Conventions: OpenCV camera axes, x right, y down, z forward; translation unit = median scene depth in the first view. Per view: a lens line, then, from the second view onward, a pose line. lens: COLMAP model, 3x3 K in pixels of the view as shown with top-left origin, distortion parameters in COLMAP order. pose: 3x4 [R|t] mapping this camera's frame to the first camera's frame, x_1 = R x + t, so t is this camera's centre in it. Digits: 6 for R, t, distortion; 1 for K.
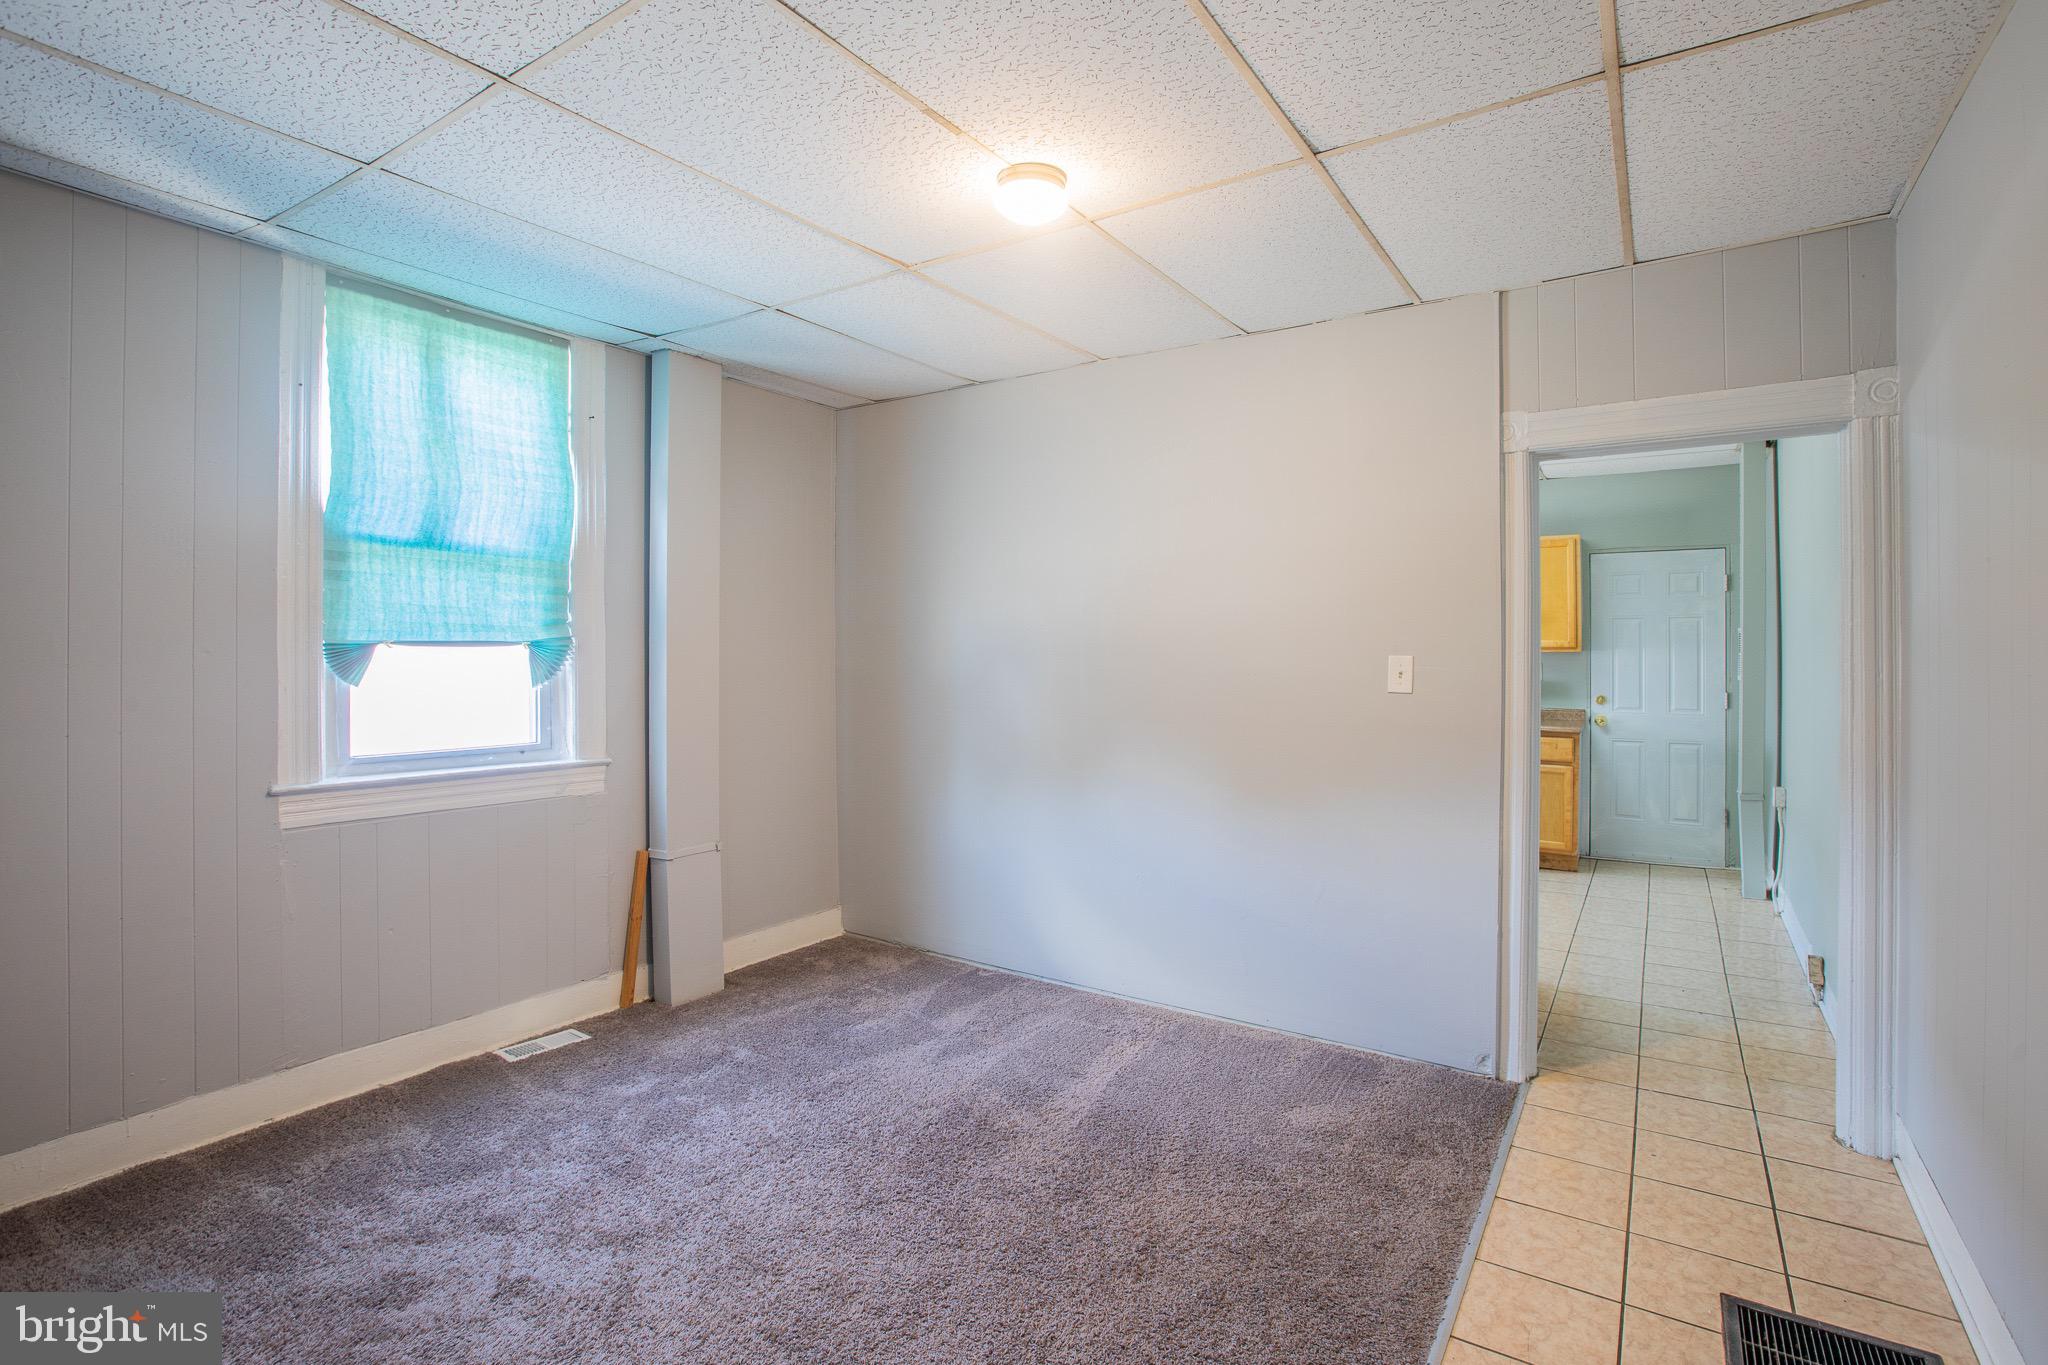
lens RADIAL K [[980.2, 0, 1042.6], [0, 980.2, 646.6], [0, 0, 1]] dist [-0.040643, 0.014689]
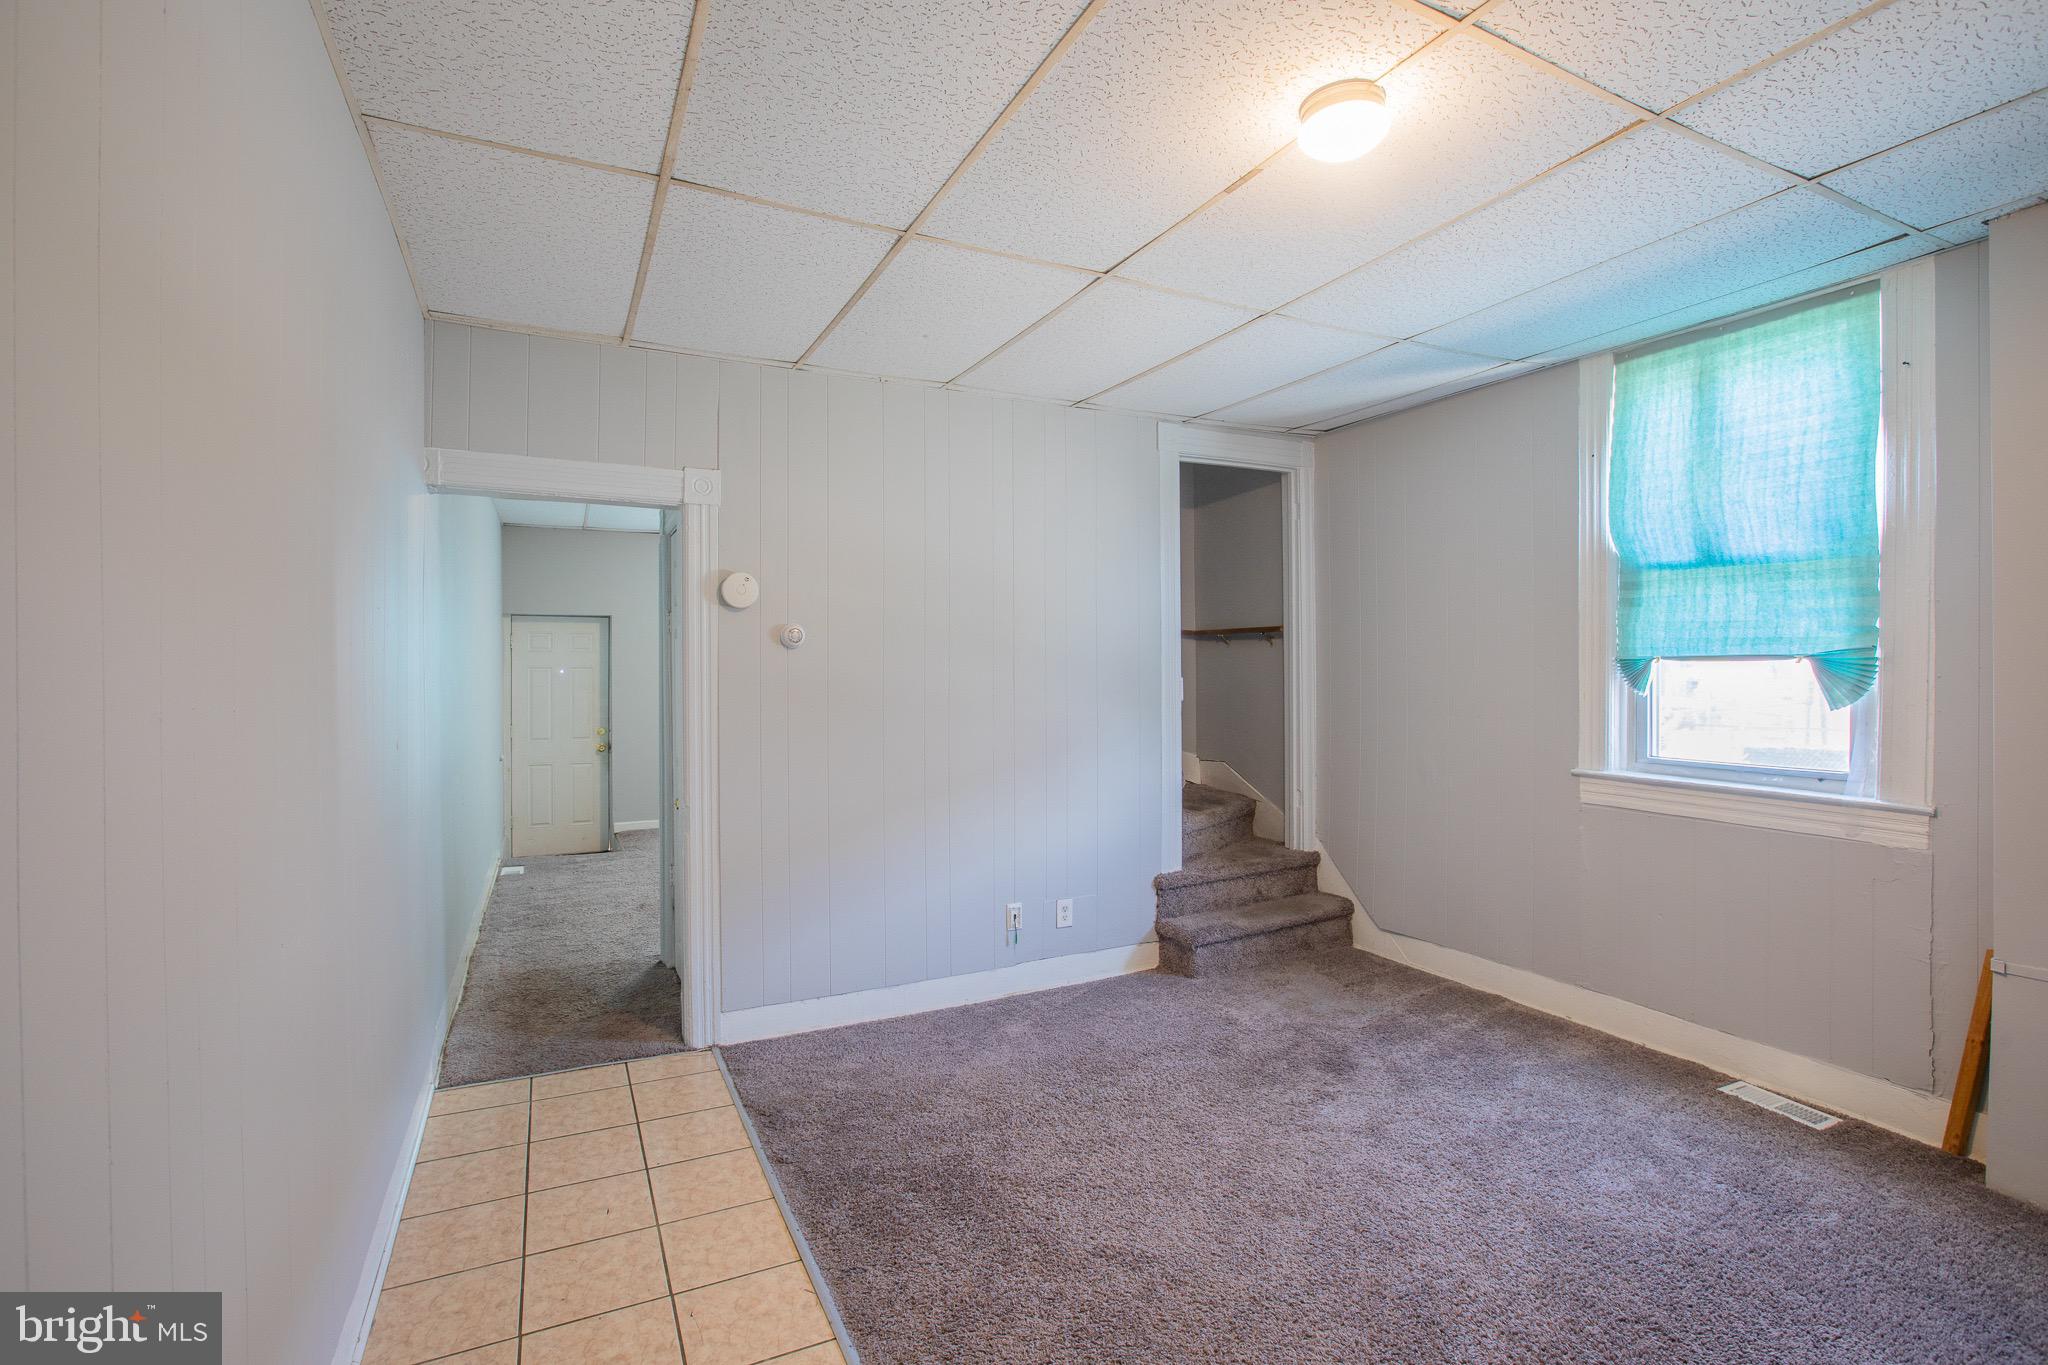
lens RADIAL K [[980.2, 0, 1025.1], [0, 980.2, 681.3], [0, 0, 1]] dist [-0.040643, 0.014689]
pose [[-0.518806, 0.009664, -0.854837, 0.623772], [0.003487, 0.999952, 0.009188, 0.009479], [0.854885, 0.001786, -0.518815, 0.894614]]
